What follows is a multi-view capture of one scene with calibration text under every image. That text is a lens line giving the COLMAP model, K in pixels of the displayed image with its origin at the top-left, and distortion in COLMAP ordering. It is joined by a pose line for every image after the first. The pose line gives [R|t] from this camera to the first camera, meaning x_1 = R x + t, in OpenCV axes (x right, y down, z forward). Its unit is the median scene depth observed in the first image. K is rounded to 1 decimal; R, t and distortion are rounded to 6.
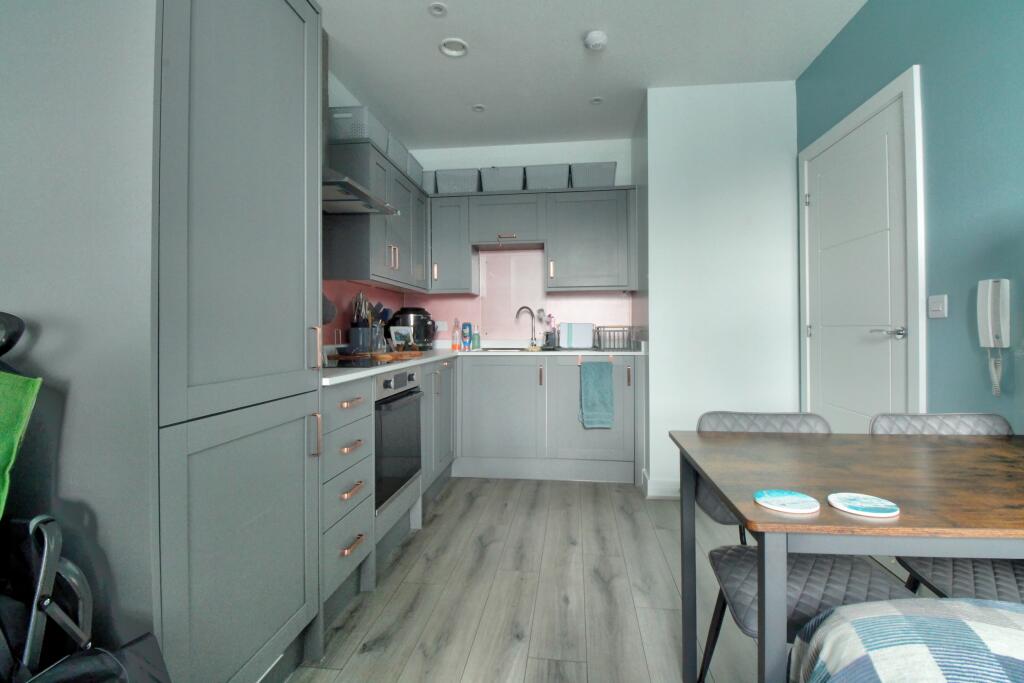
lens RADIAL K [[476.2, 0, 516.9], [0, 476.2, 319.8], [0, 0, 1]] dist [-0.000301, -0.000206]
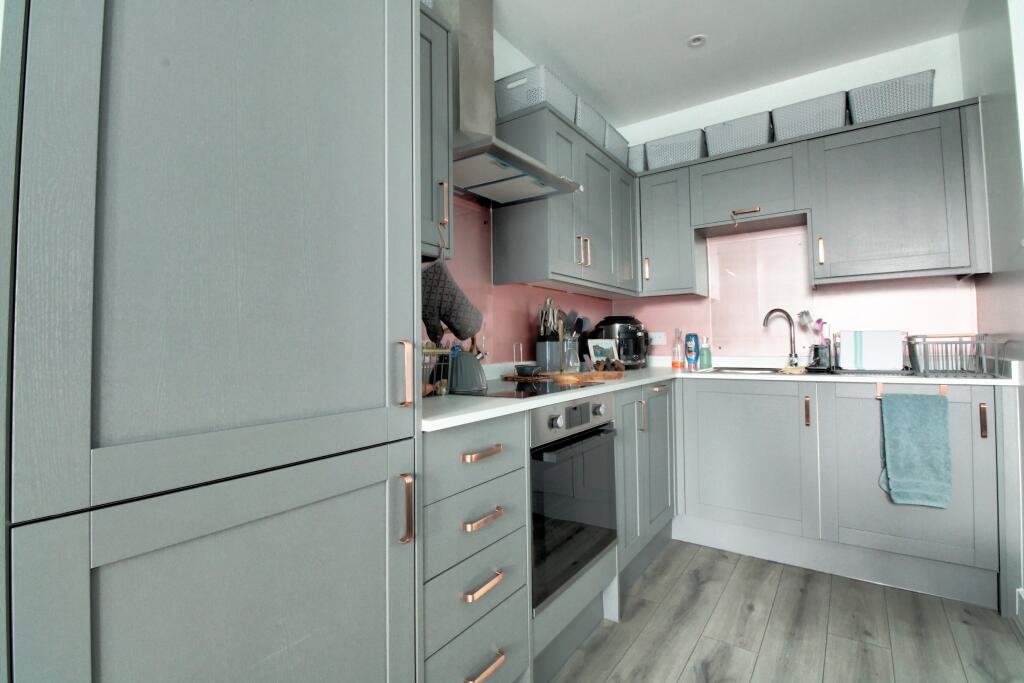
lens RADIAL K [[476.7, 0, 514.3], [0, 476.7, 324.7], [0, 0, 1]] dist [-0.015840, -0.000710]
pose [[0.879591, -0.025237, -0.475061, 0.007852], [0.017237, 0.999627, -0.021189, 0.004054], [0.475418, 0.010449, 0.879698, 0.229522]]
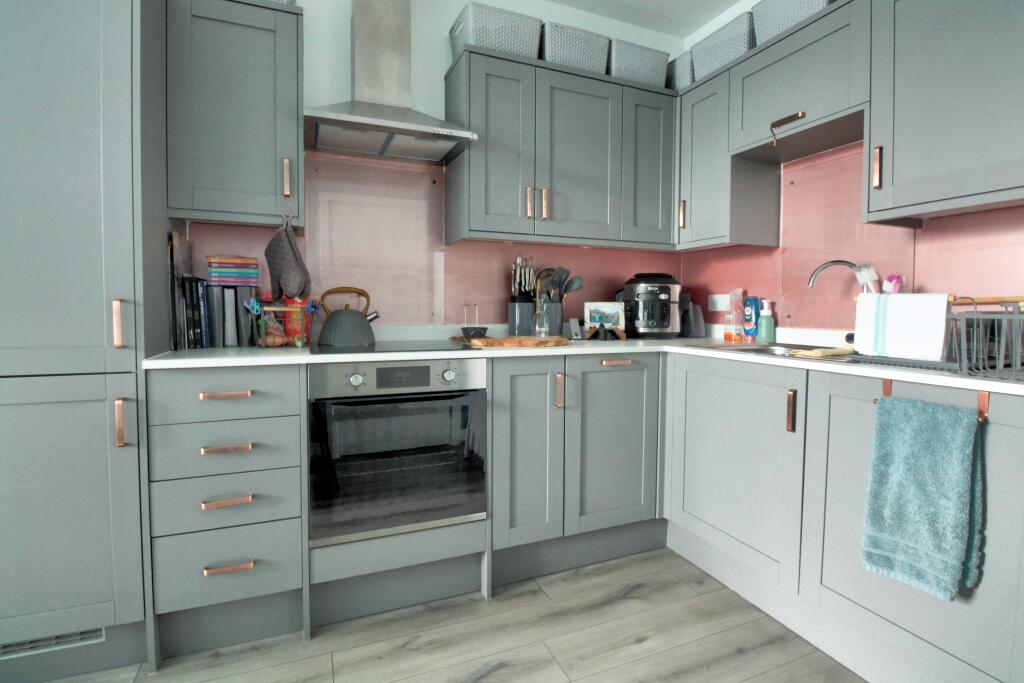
lens RADIAL K [[495.1, 0, 512.4], [0, 495.1, 325.2], [0, 0, 1]] dist [-0.015955, -0.001386]
pose [[0.492758, 0.040864, -0.869206, 0.318502], [0.007156, 0.998673, 0.051007, 0.010273], [0.870137, -0.031354, 0.491811, 0.540237]]
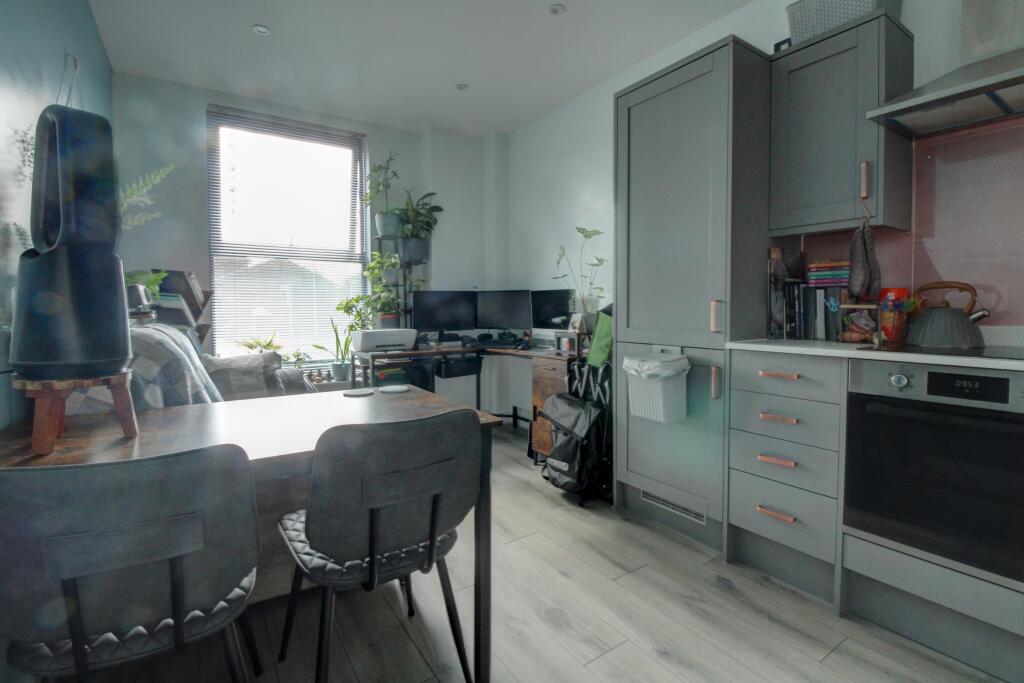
lens RADIAL K [[476.7, 0, 514.3], [0, 476.7, 324.7], [0, 0, 1]] dist [-0.015840, -0.000710]
pose [[-0.754304, 0.035664, -0.655556, 0.380285], [0.022073, 0.999337, 0.028969, 0.014645], [0.656154, 0.007381, -0.754591, 0.735435]]
